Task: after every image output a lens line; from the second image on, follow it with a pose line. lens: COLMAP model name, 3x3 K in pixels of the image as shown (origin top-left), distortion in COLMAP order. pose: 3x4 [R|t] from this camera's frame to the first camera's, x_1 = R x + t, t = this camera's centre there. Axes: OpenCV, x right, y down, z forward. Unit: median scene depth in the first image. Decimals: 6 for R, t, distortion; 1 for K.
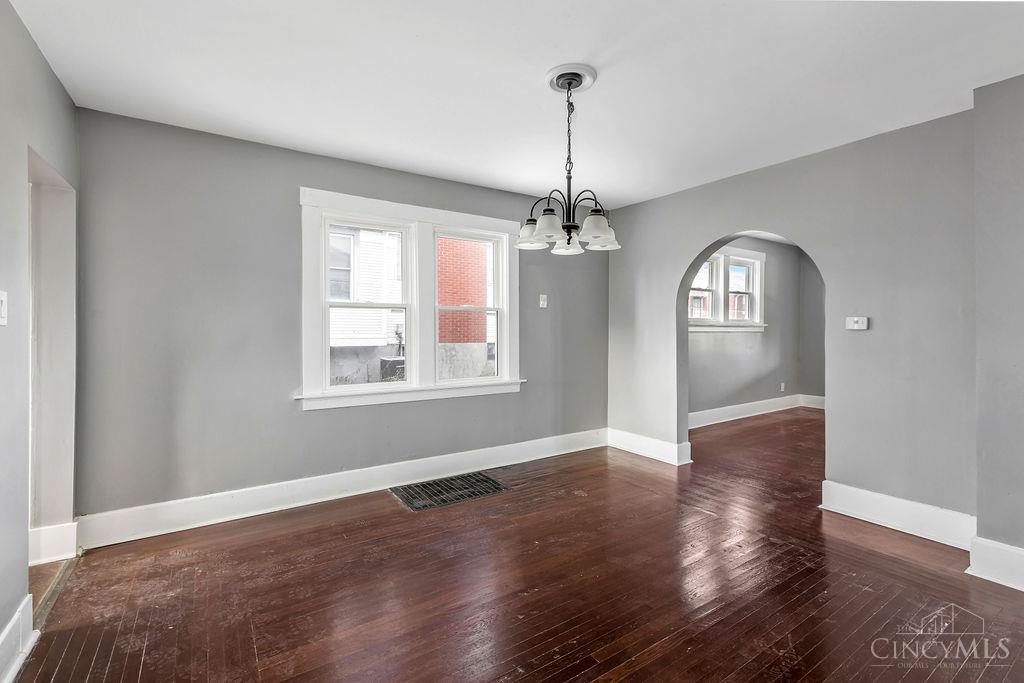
lens RADIAL K [[451.7, 0, 518.9], [0, 451.7, 332.1], [0, 0, 1]] dist [-0.001061, 0.000030]
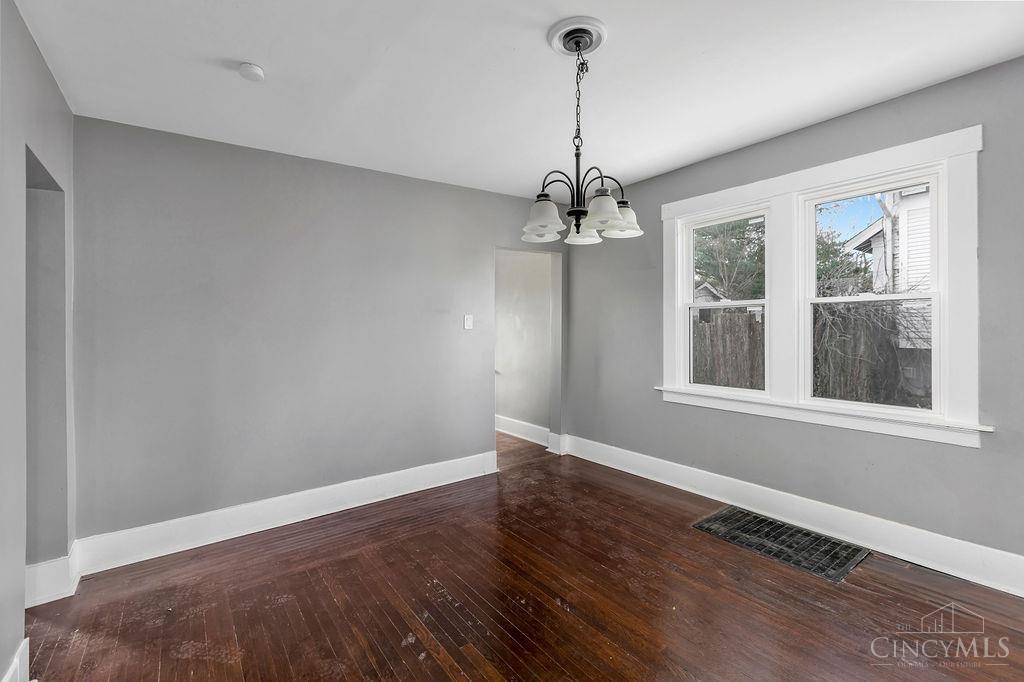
lens RADIAL K [[451.7, 0, 510.1], [0, 451.7, 337.2], [0, 0, 1]] dist [-0.001061, 0.000030]
pose [[0.042670, 0.016166, -0.998958, 0.634898], [-0.000266, 0.999869, 0.016169, -0.005269], [0.999089, -0.000425, 0.042669, 0.556896]]
